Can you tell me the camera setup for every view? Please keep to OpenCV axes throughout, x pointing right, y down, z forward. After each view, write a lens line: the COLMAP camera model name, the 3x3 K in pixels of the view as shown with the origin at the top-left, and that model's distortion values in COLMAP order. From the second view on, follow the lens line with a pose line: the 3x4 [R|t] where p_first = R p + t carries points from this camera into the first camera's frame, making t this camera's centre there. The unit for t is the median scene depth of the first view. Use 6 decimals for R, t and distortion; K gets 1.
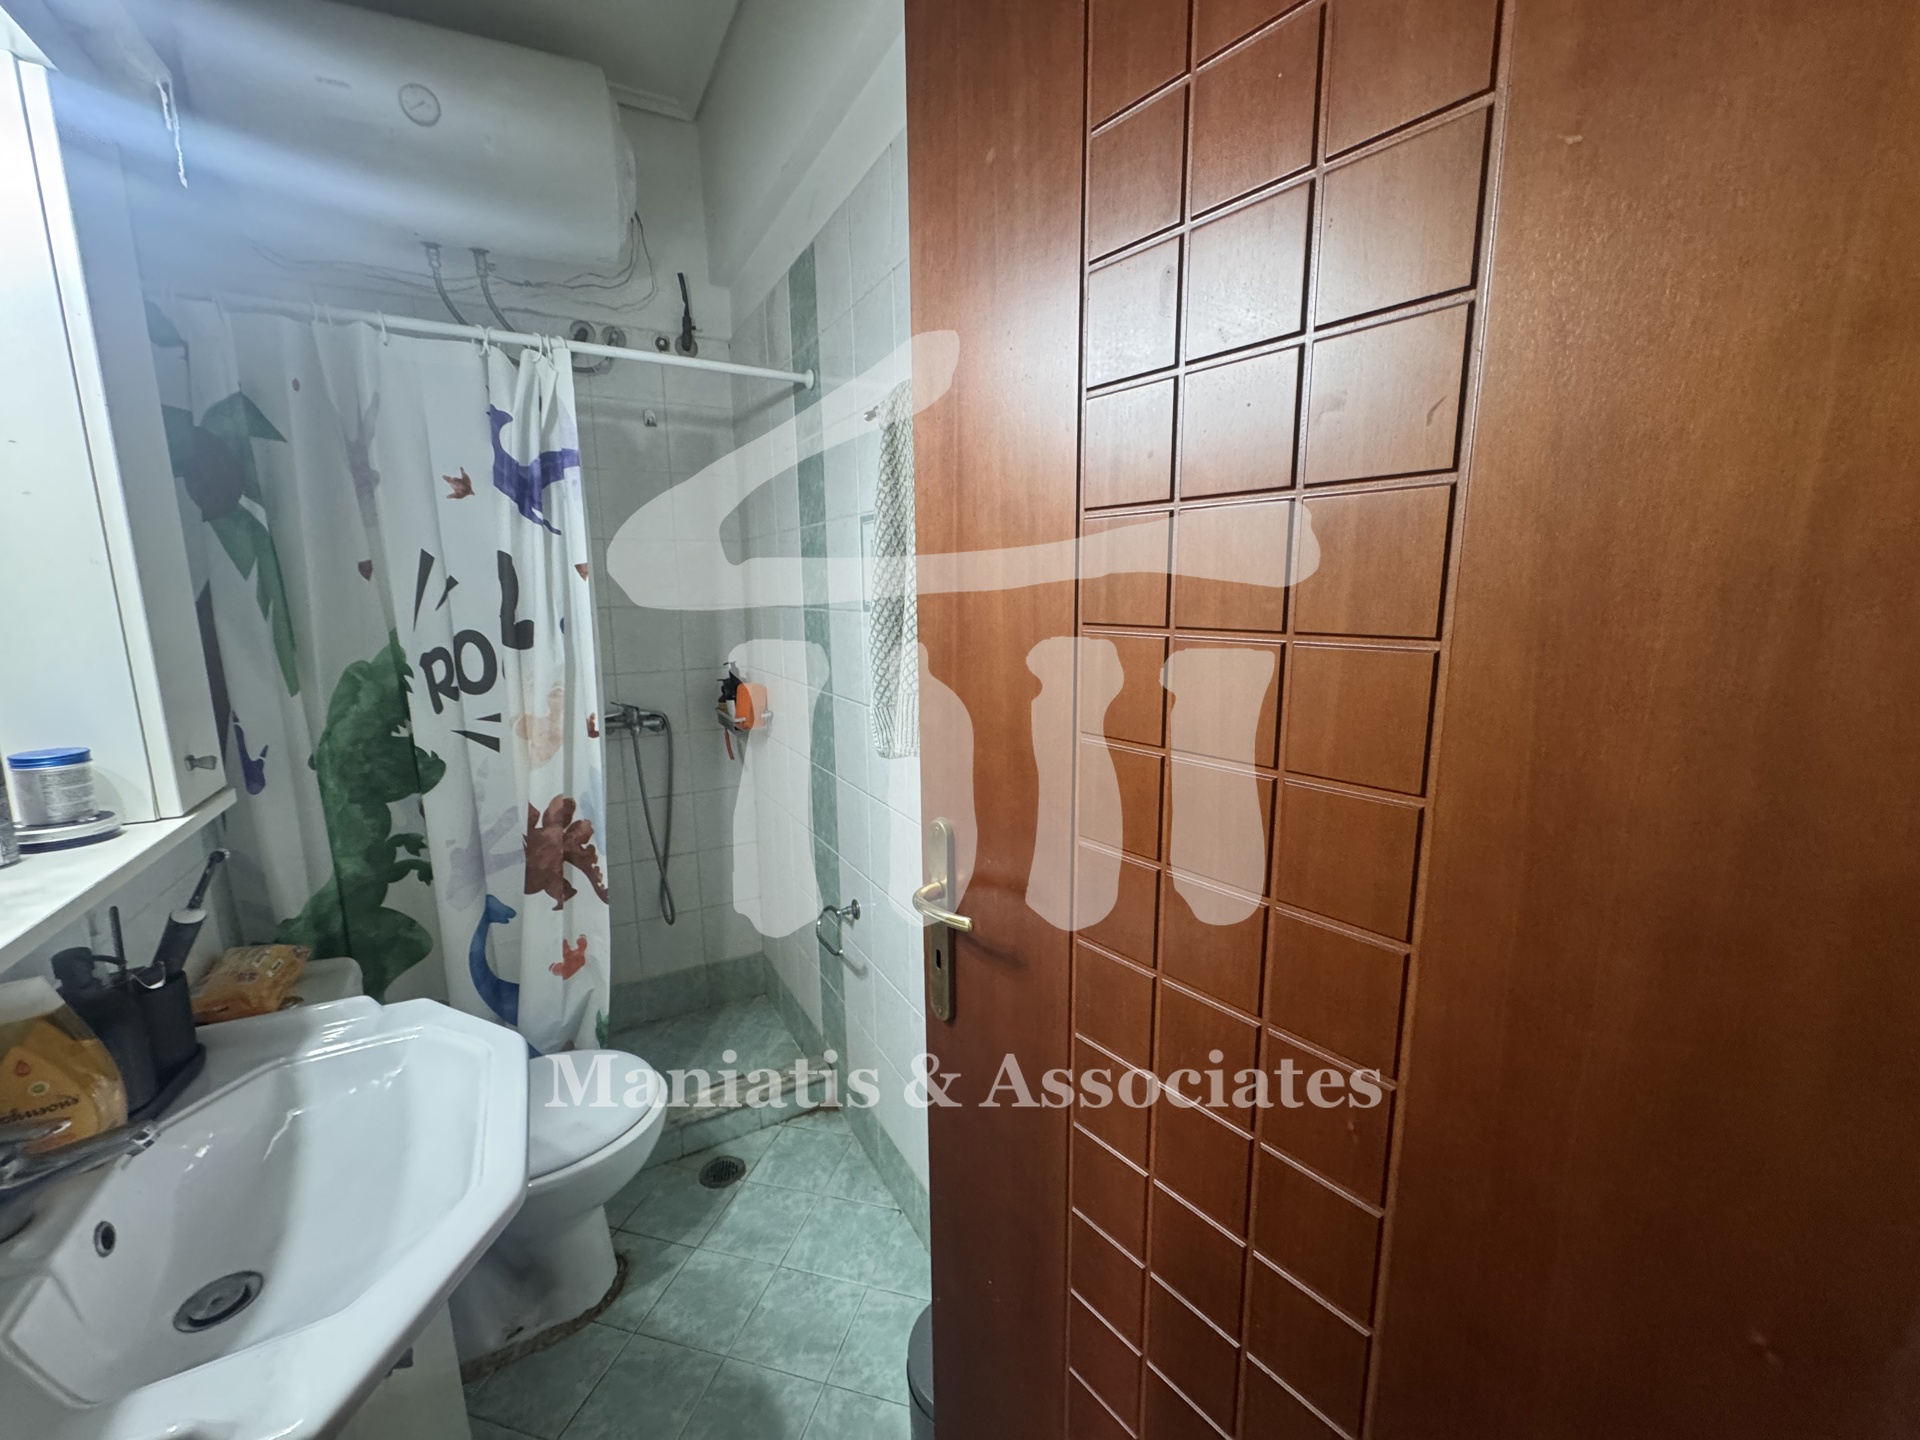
lens RADIAL K [[766.4, 0, 961.1], [0, 766.4, 720.4], [0, 0, 1]] dist [-0.003657, 0.000798]
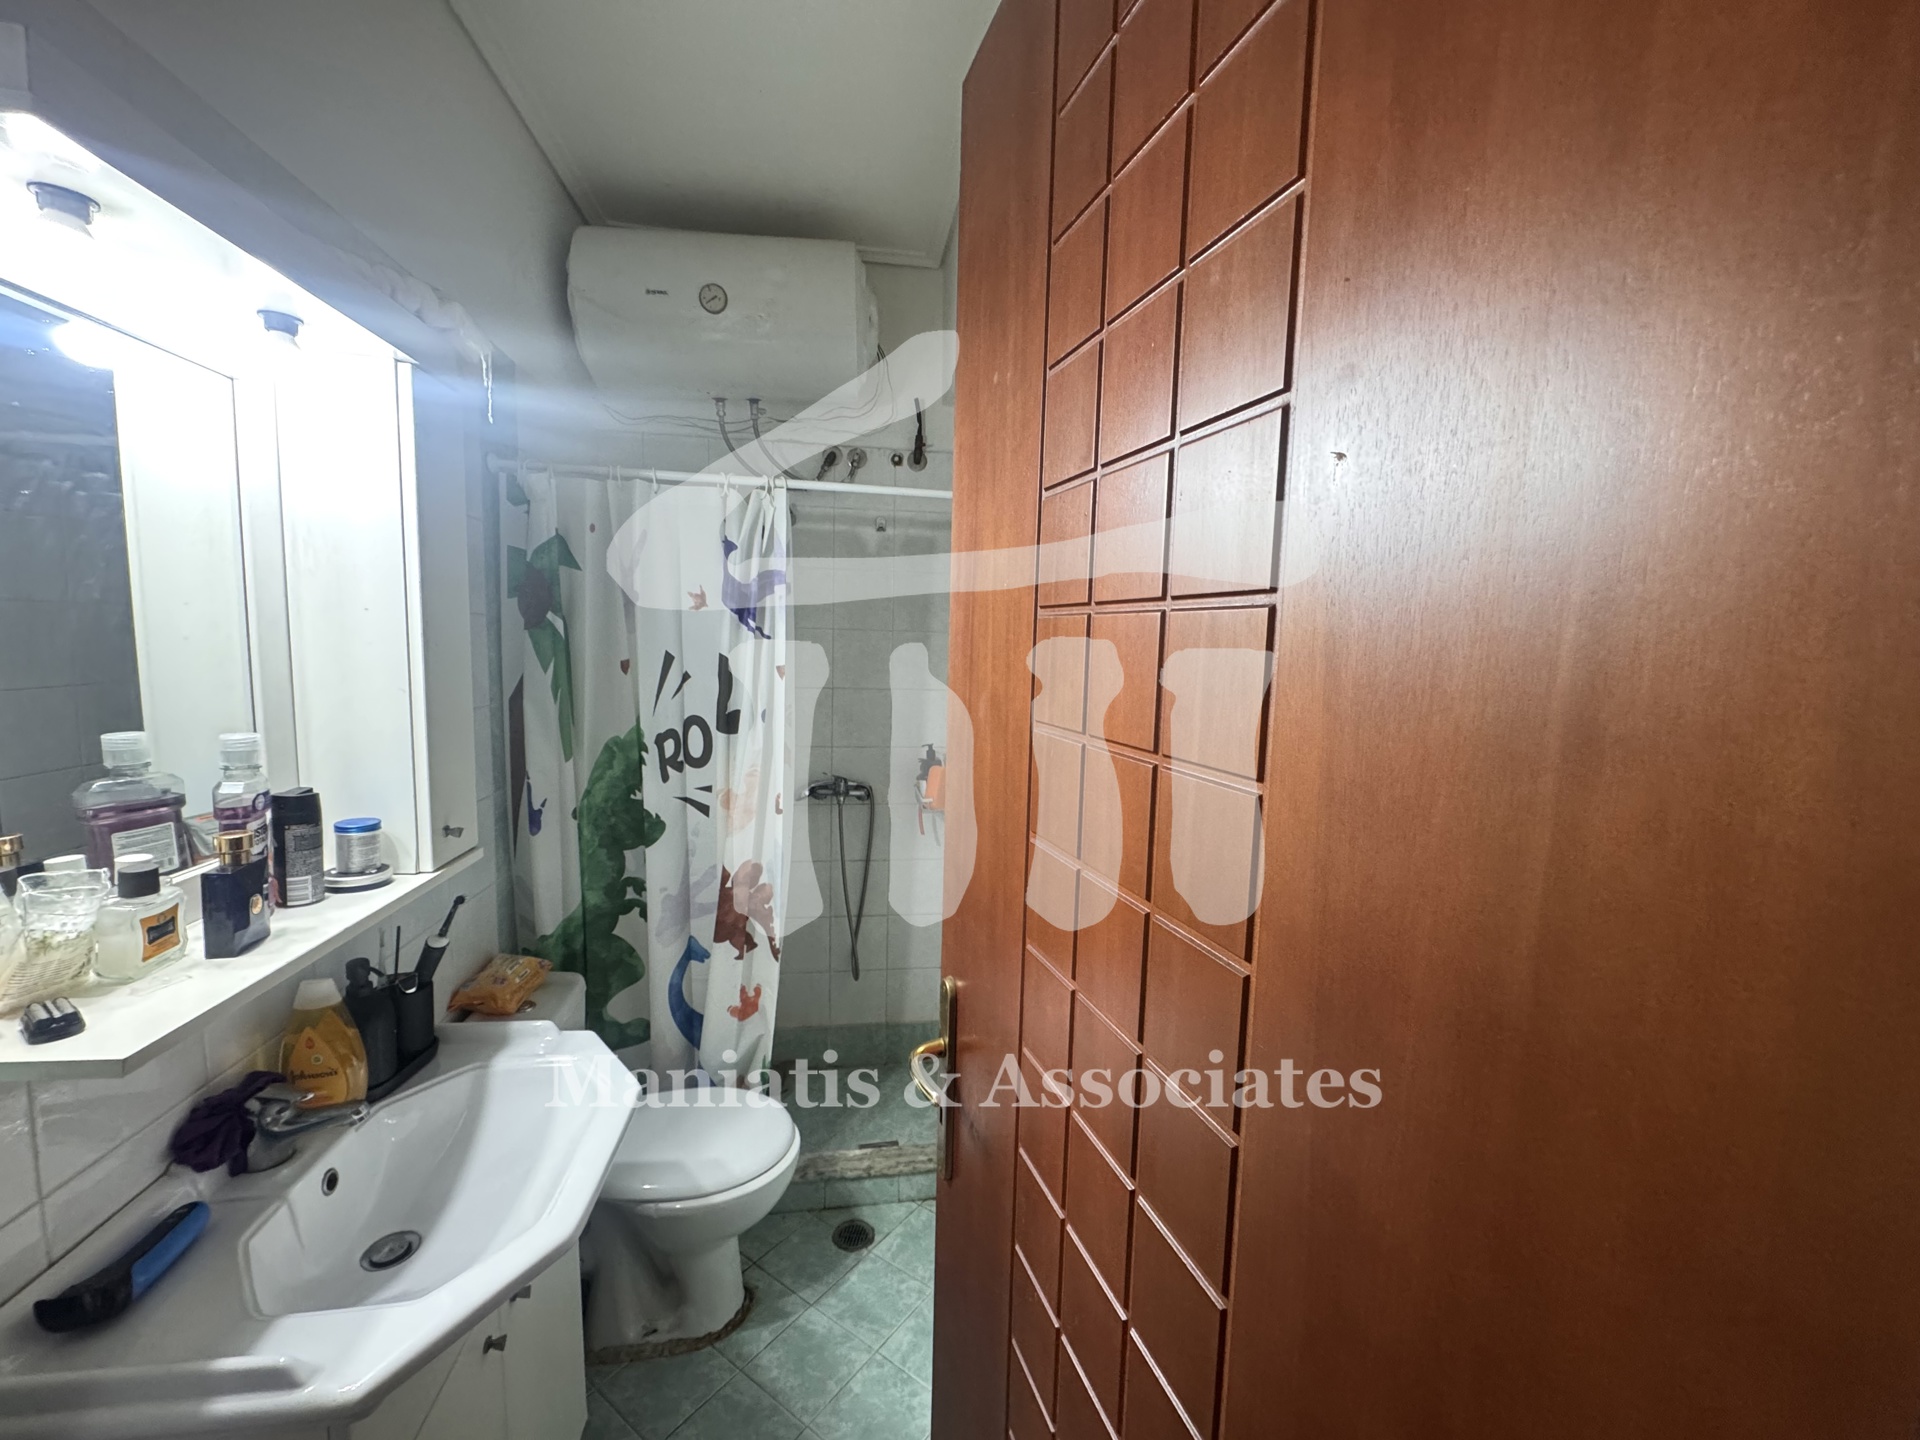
lens RADIAL K [[766.4, 0, 963.5], [0, 766.4, 719.5], [0, 0, 1]] dist [-0.003657, 0.000798]
pose [[0.936408, 0.071460, -0.343561, 0.177490], [-0.095626, 0.993957, -0.053896, -0.090650], [0.337634, 0.083322, 0.937582, 0.009827]]
